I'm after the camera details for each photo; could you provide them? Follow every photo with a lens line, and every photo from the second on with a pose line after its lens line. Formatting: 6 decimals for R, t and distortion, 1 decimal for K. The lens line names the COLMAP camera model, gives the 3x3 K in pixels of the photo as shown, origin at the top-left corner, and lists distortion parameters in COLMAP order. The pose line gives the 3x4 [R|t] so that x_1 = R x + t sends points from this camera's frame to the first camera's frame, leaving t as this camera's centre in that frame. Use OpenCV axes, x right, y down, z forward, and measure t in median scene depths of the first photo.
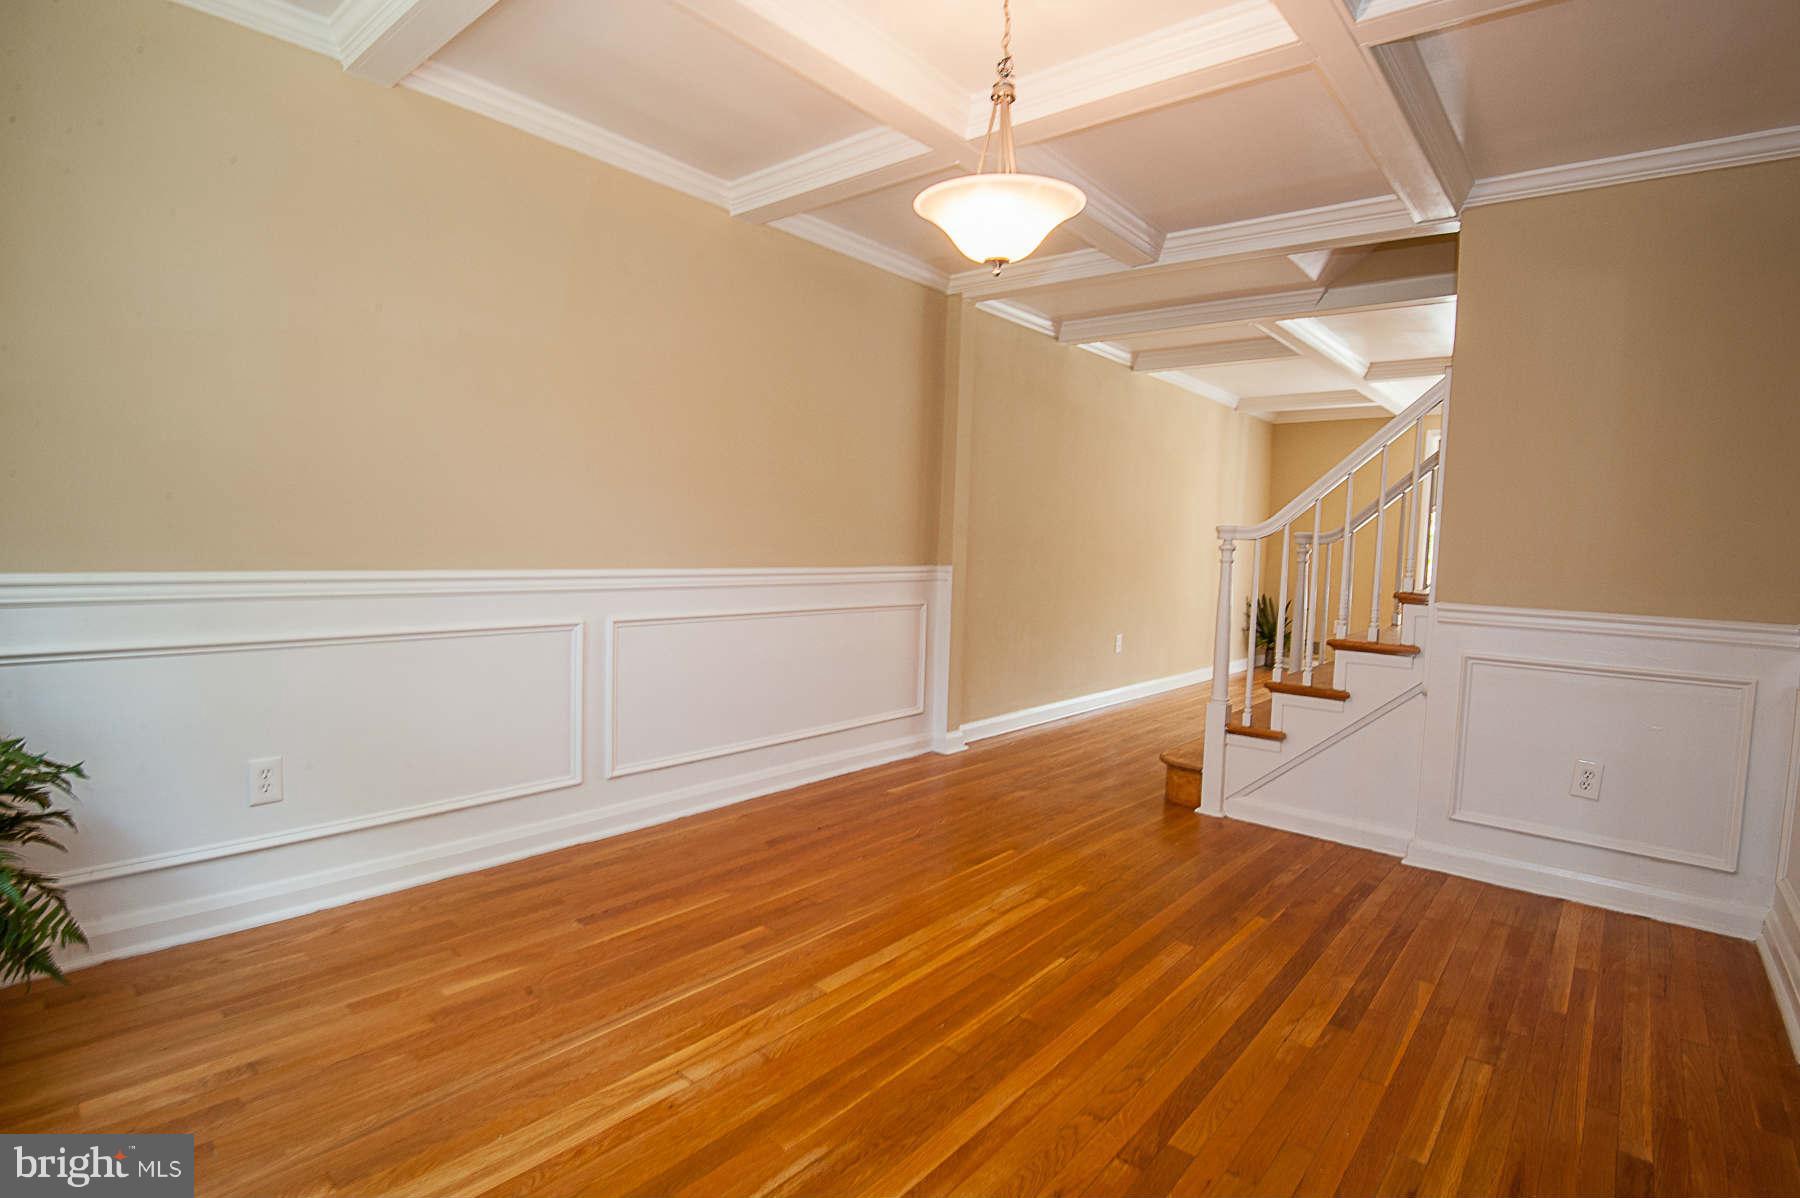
lens RADIAL K [[865.1, 0, 893.7], [0, 865.1, 600.0], [0, 0, 1]] dist [-0.000357, -0.029240]
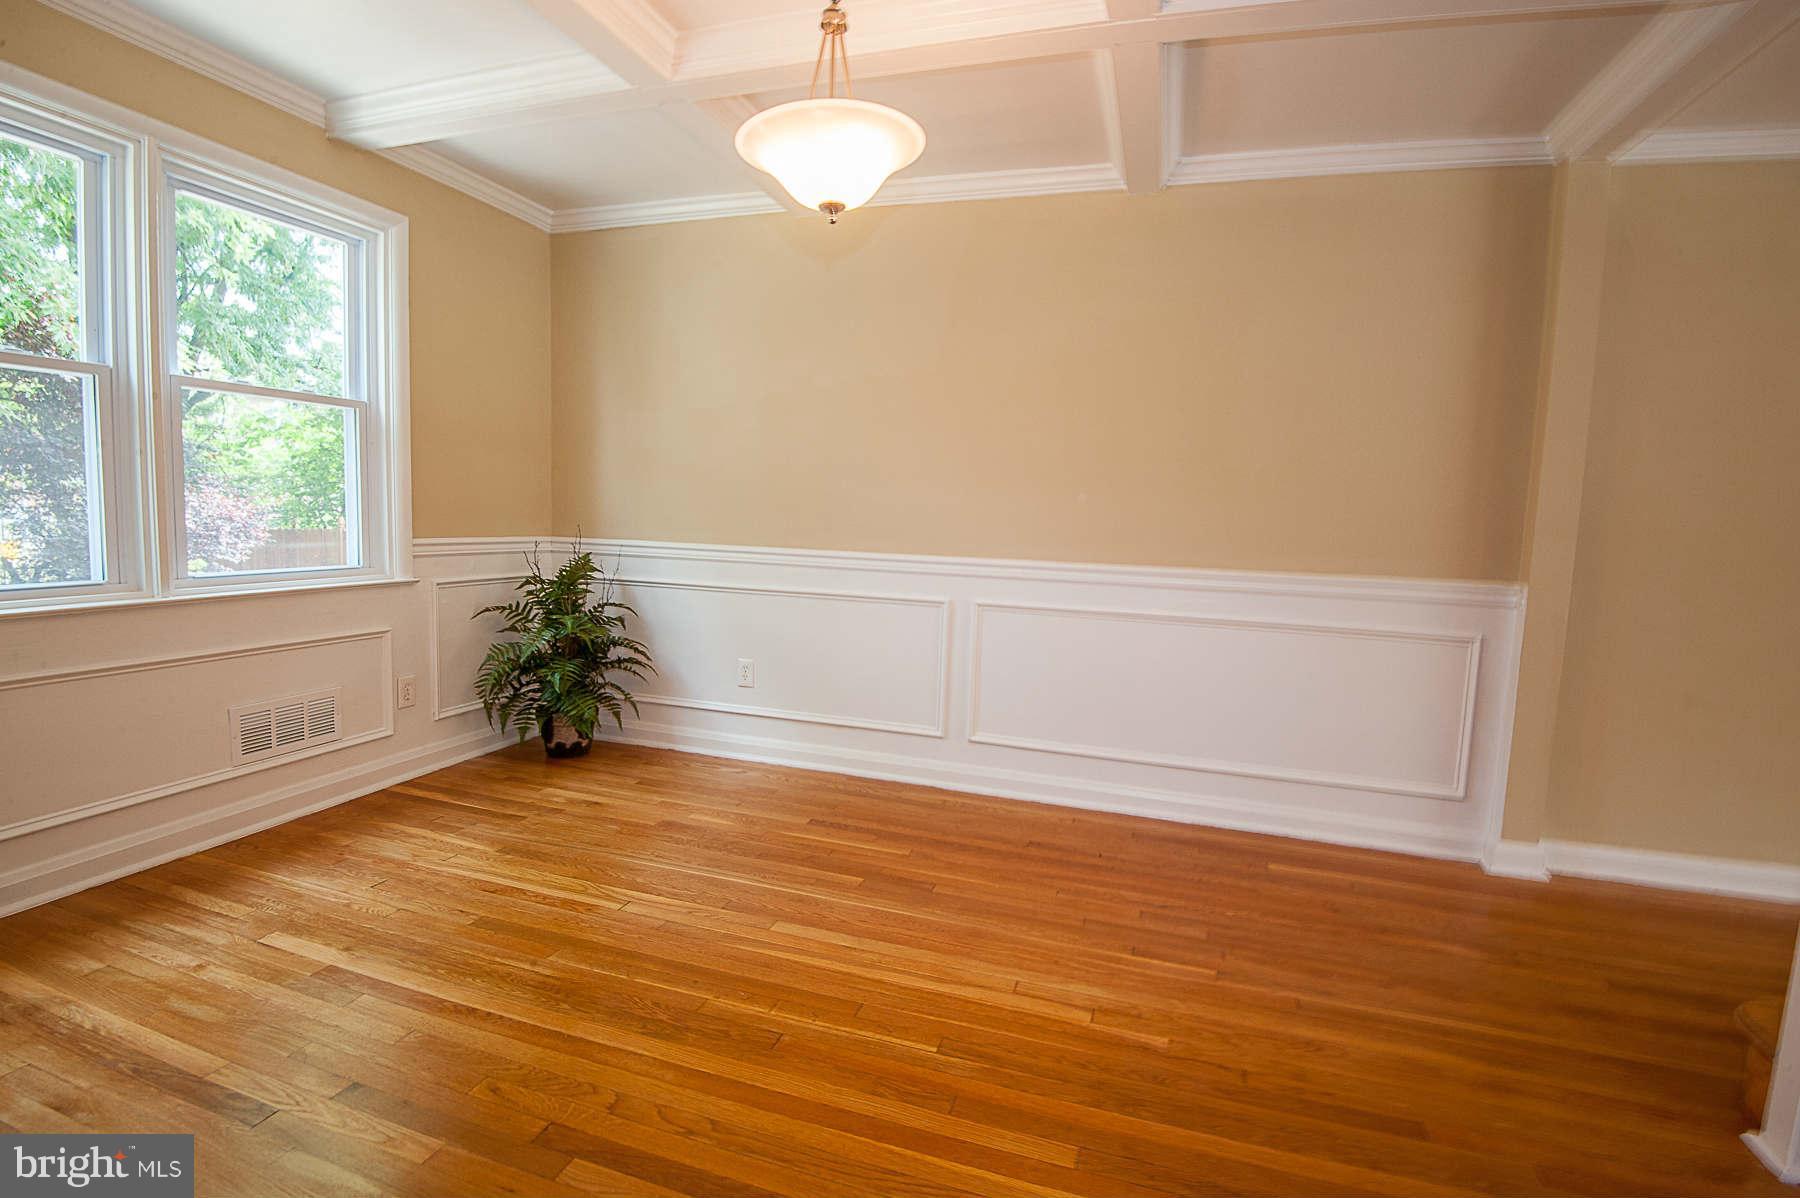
lens RADIAL K [[828.8, 0, 914.1], [0, 828.8, 594.5], [0, 0, 1]] dist [0.000012, -0.024696]
pose [[0.396291, 0.068074, -0.915598, 0.772835], [-0.090114, 0.995316, 0.034998, -0.022567], [0.913692, 0.068639, 0.400570, 0.587566]]
